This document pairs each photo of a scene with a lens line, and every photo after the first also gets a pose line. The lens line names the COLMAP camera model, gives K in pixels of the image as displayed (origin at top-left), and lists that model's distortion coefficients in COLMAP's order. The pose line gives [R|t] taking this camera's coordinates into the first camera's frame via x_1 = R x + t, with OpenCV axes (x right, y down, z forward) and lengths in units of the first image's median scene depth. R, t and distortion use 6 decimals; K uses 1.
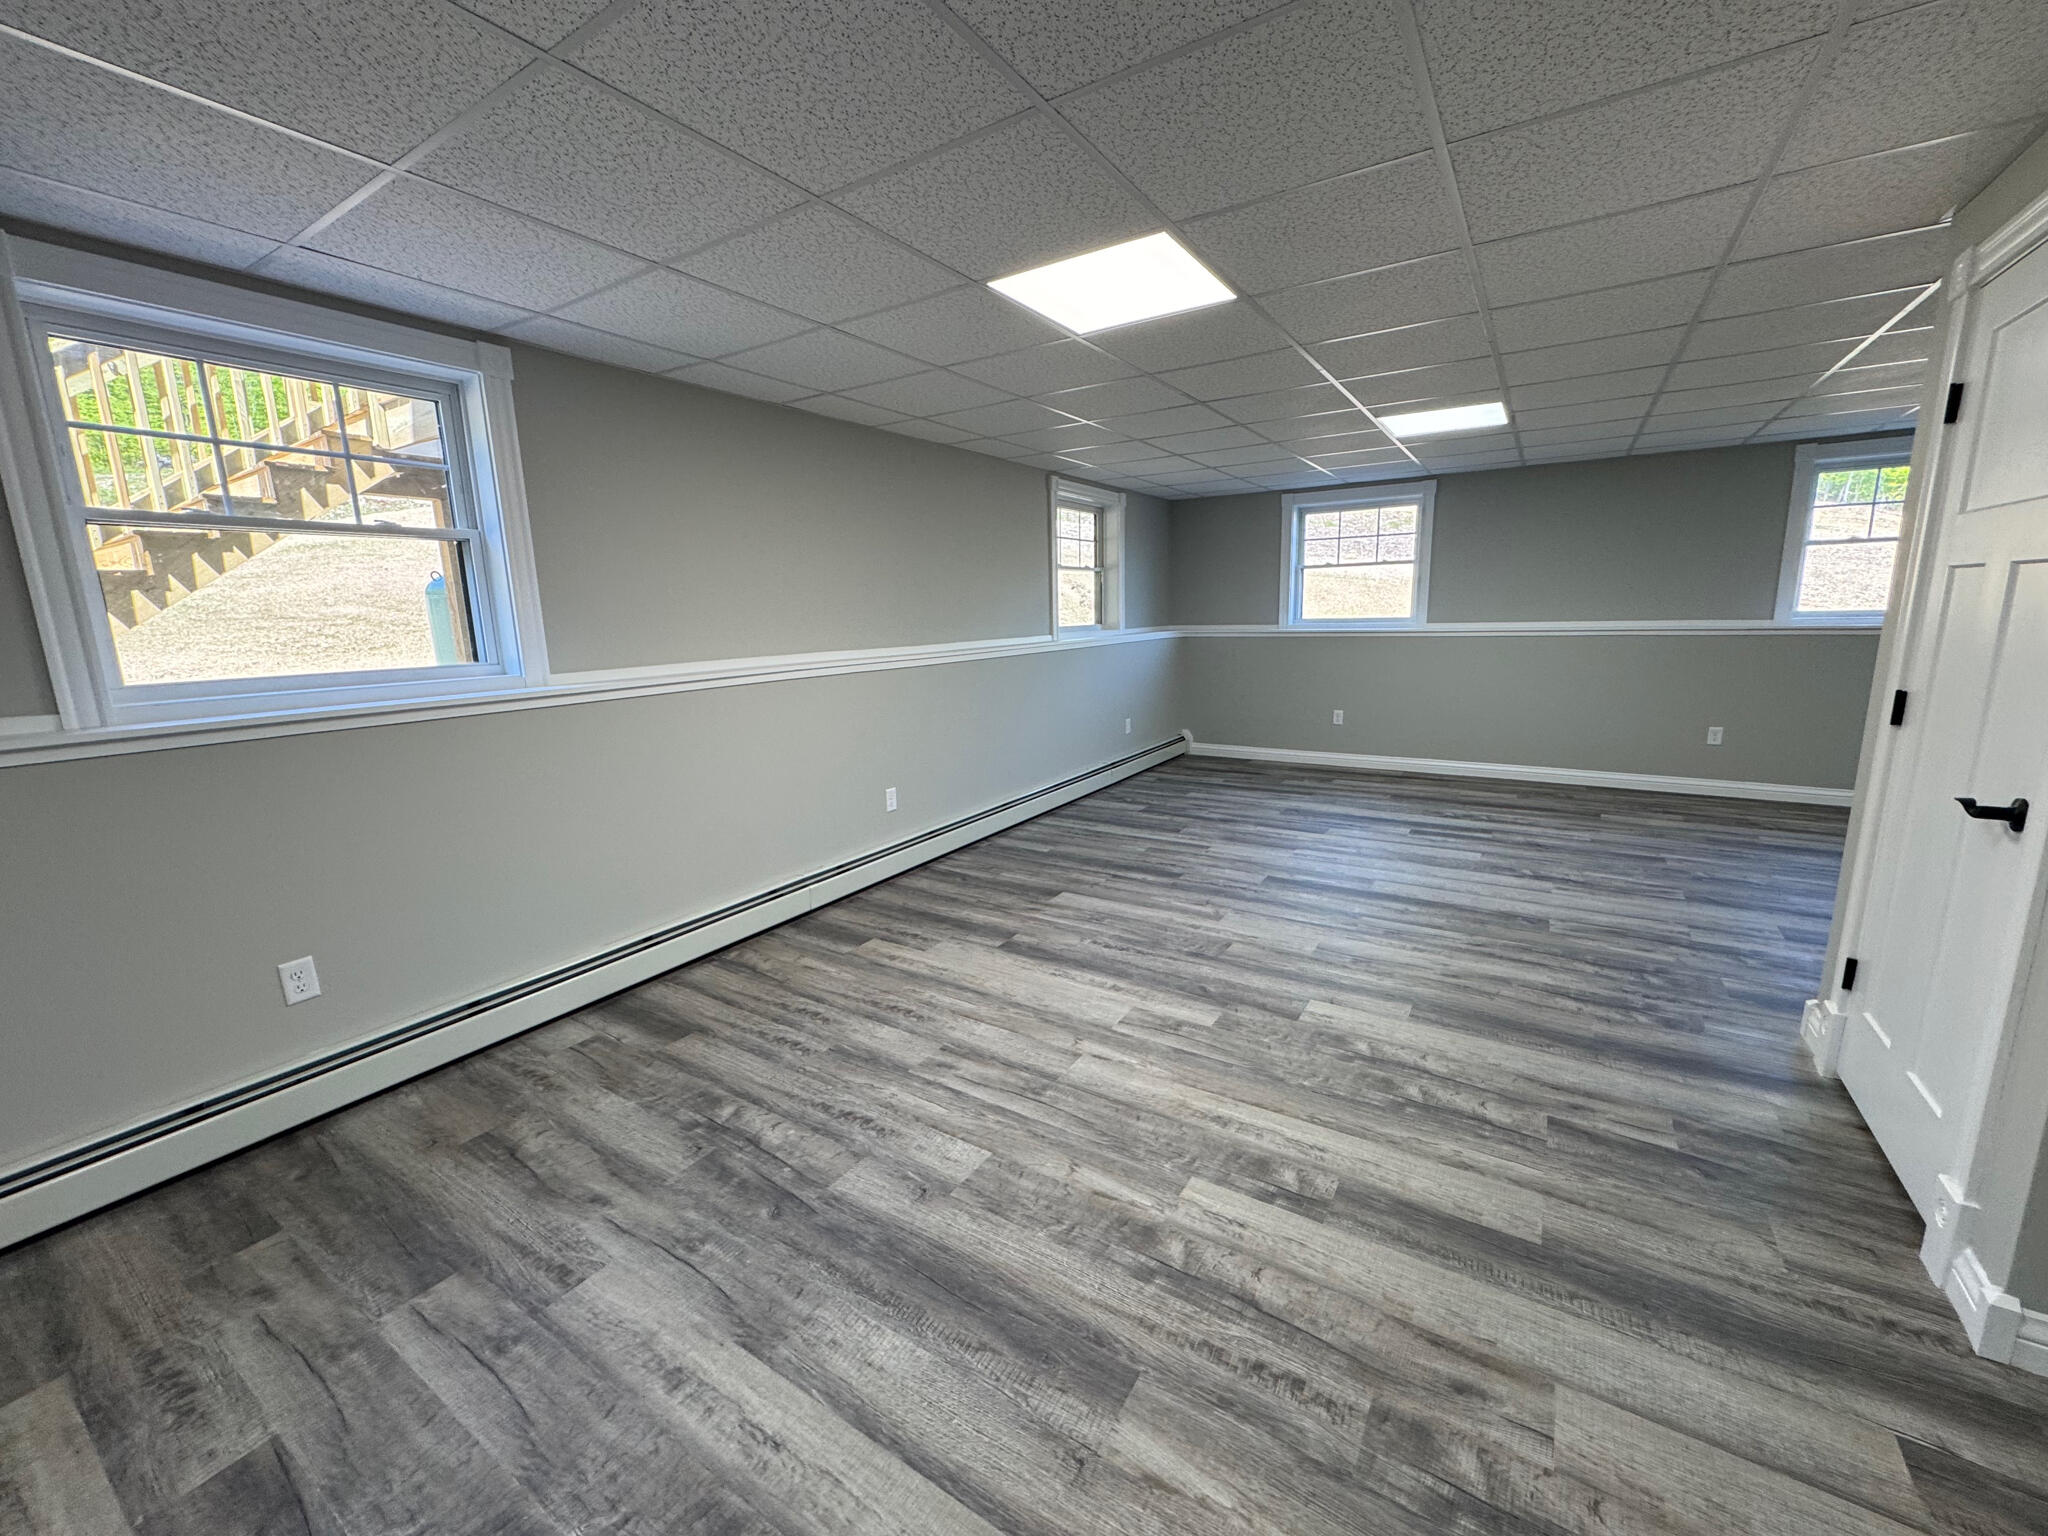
lens RADIAL K [[819.8, 0, 1026.5], [0, 819.8, 763.9], [0, 0, 1]] dist [-0.002396, 0.000310]
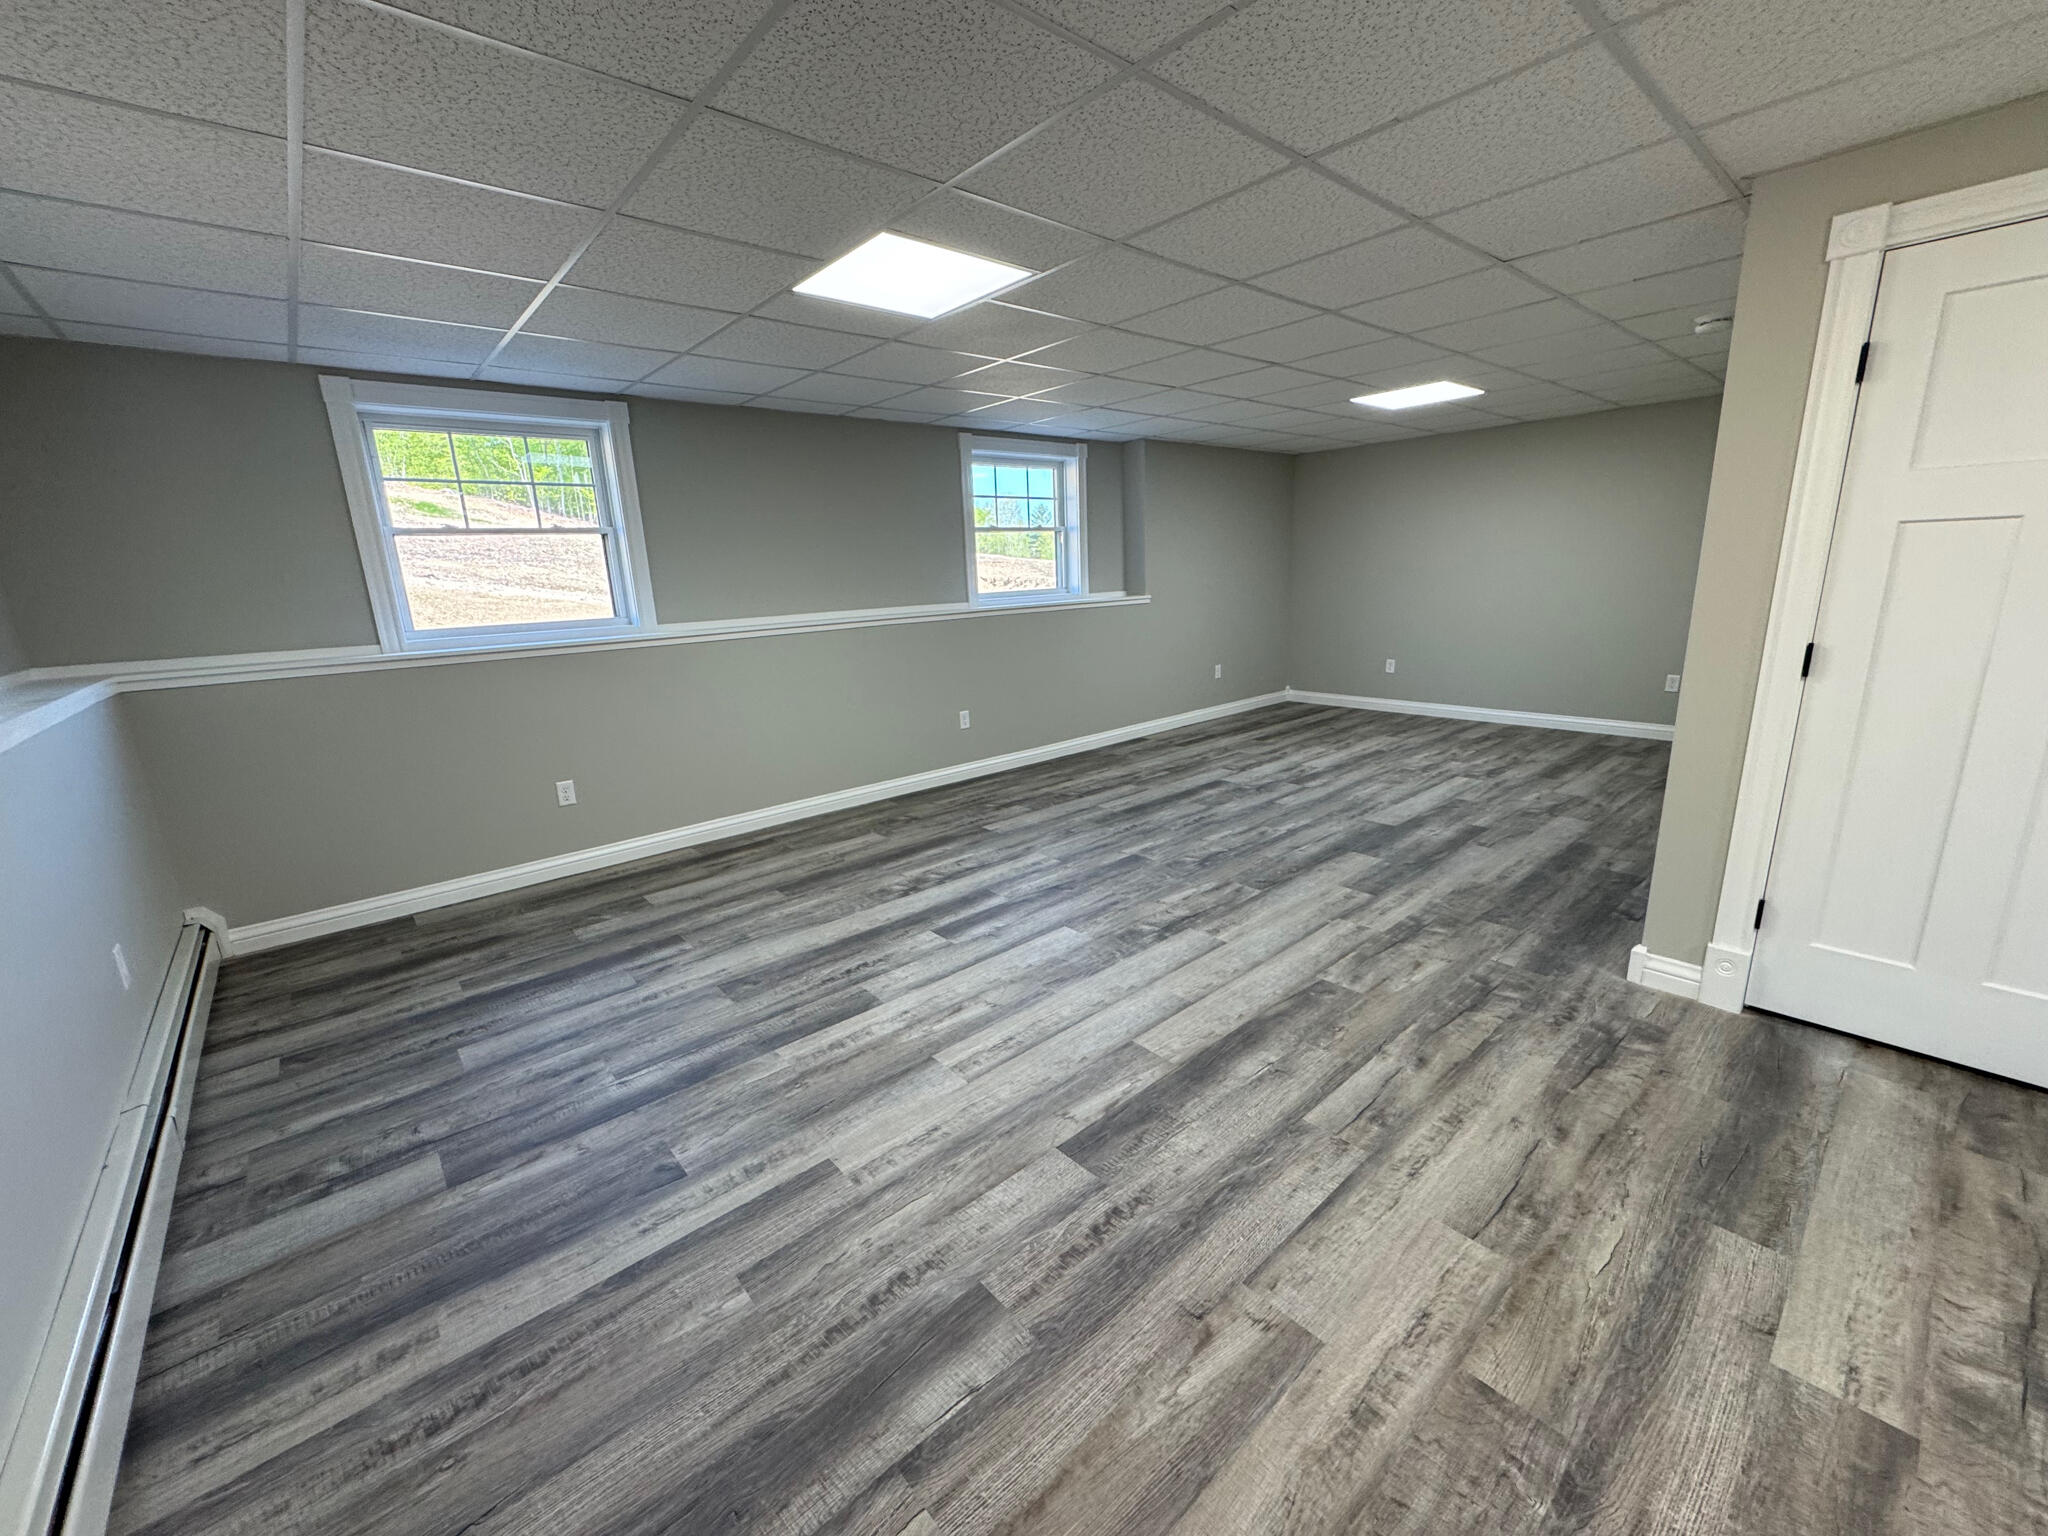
lens RADIAL K [[819.8, 0, 1009.3], [0, 819.8, 763.2], [0, 0, 1]] dist [-0.002396, 0.000310]
pose [[0.283349, -0.207758, 0.936242, -0.116922], [0.212092, 0.965654, 0.150096, -0.161066], [-0.935270, 0.156040, 0.317681, 0.848743]]
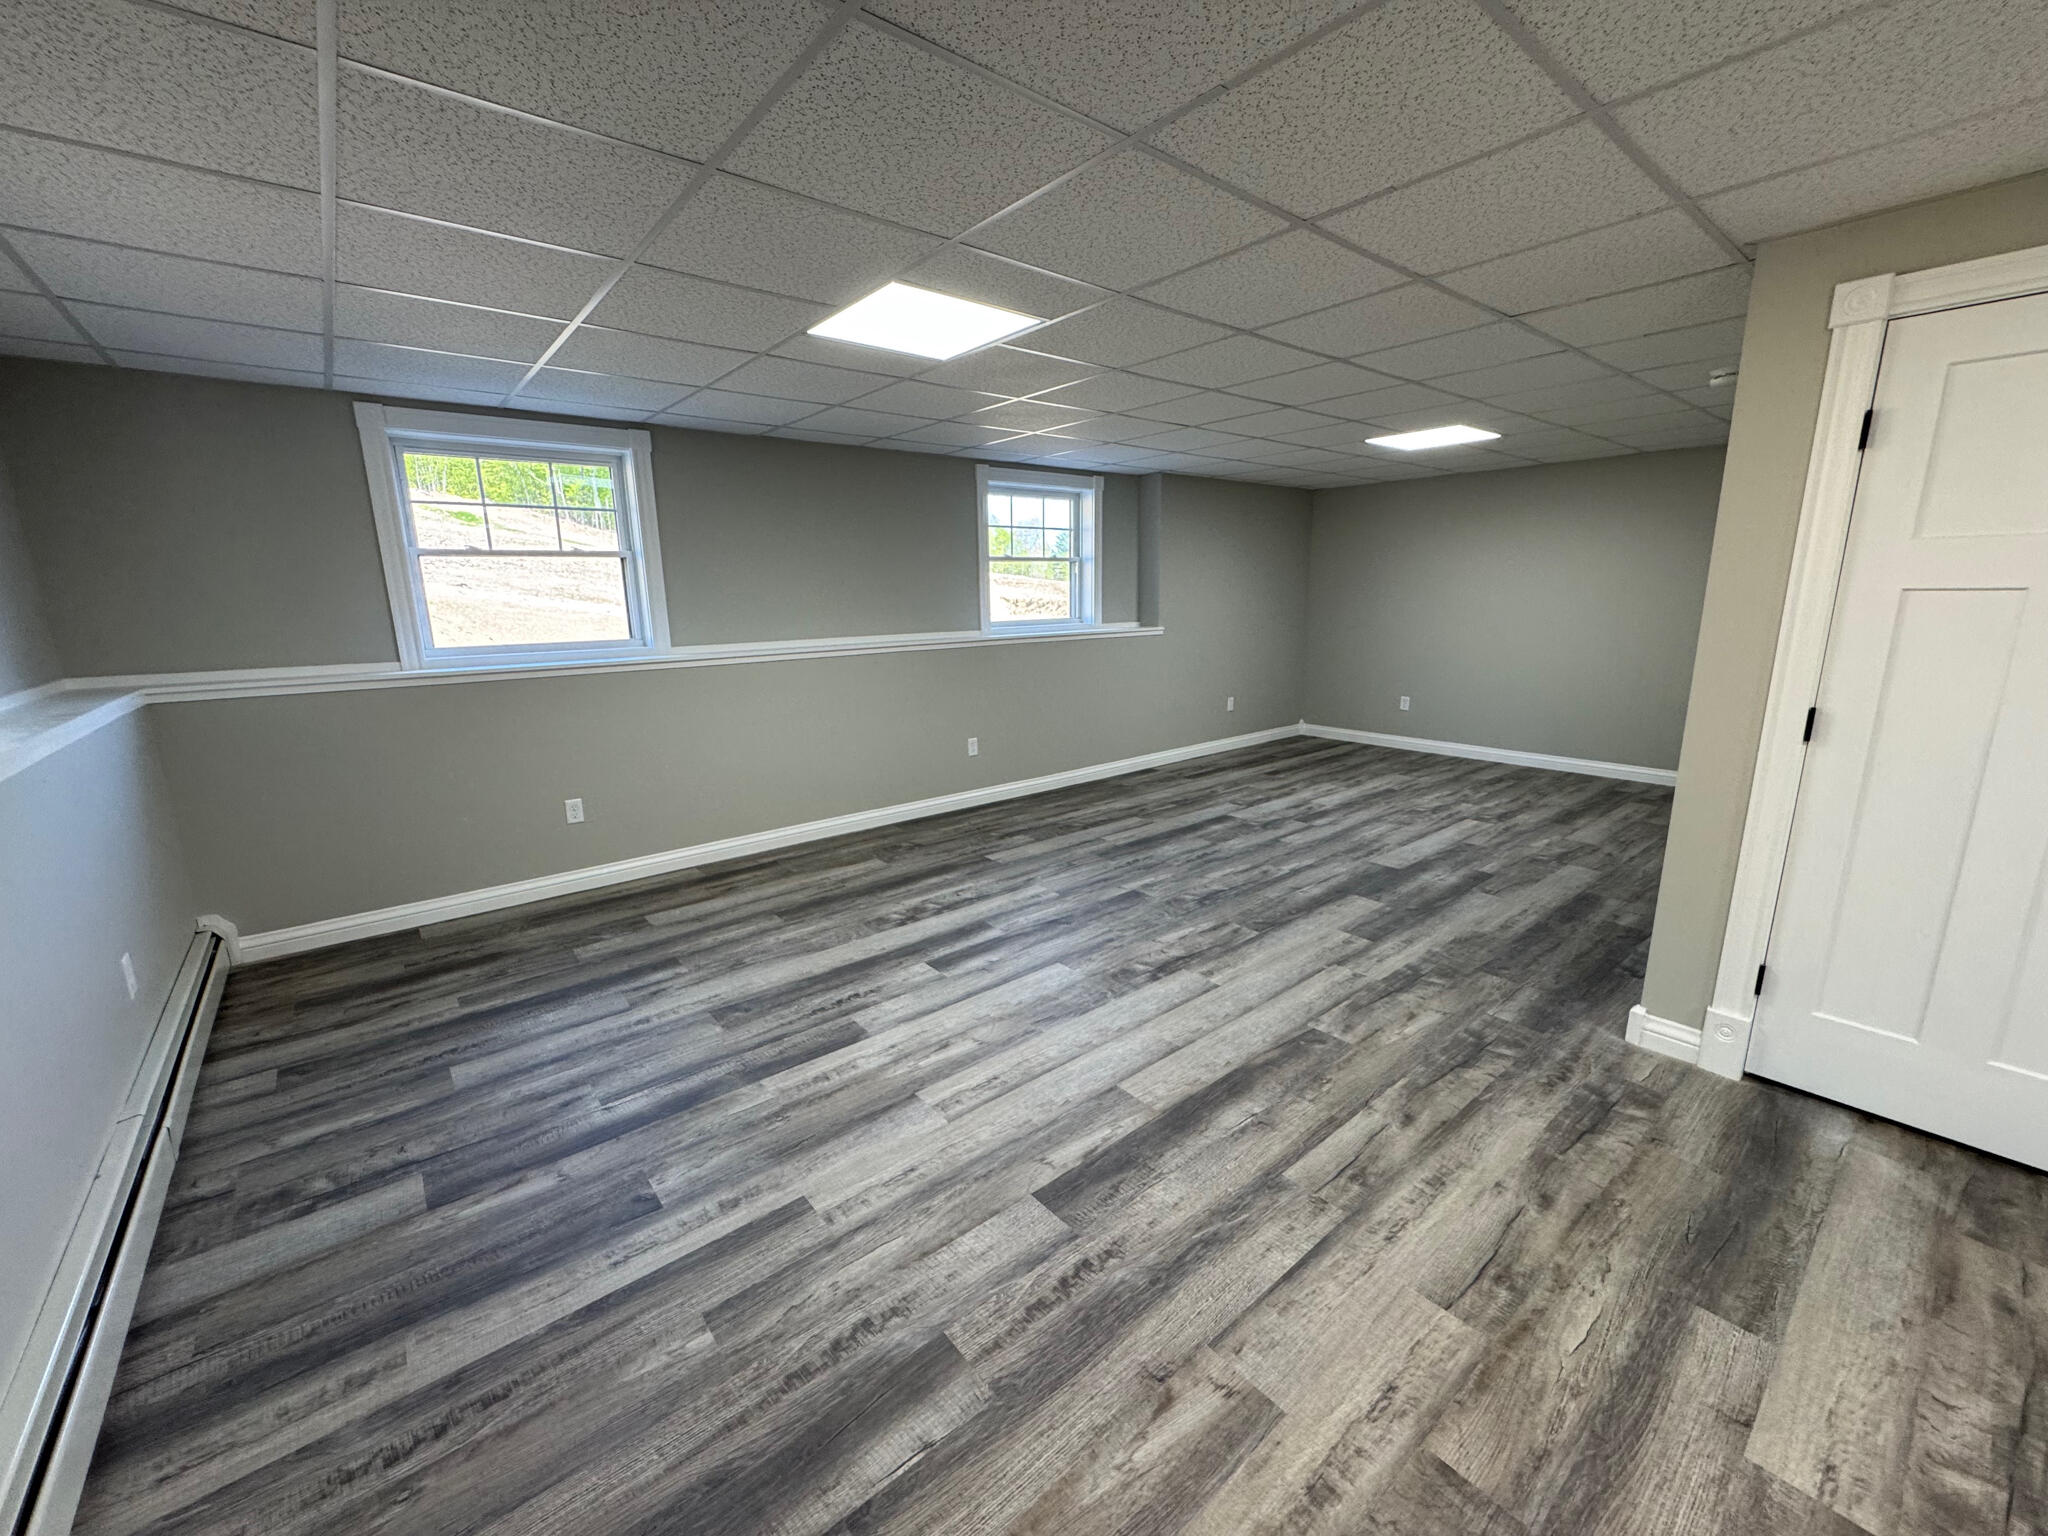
lens RADIAL K [[819.8, 0, 1009.9], [0, 819.8, 762.4], [0, 0, 1]] dist [-0.002396, 0.000310]
pose [[0.309978, -0.176321, 0.934251, -0.112645], [0.186095, 0.974897, 0.122247, -0.172264], [-0.932353, 0.135965, 0.335009, 0.827609]]
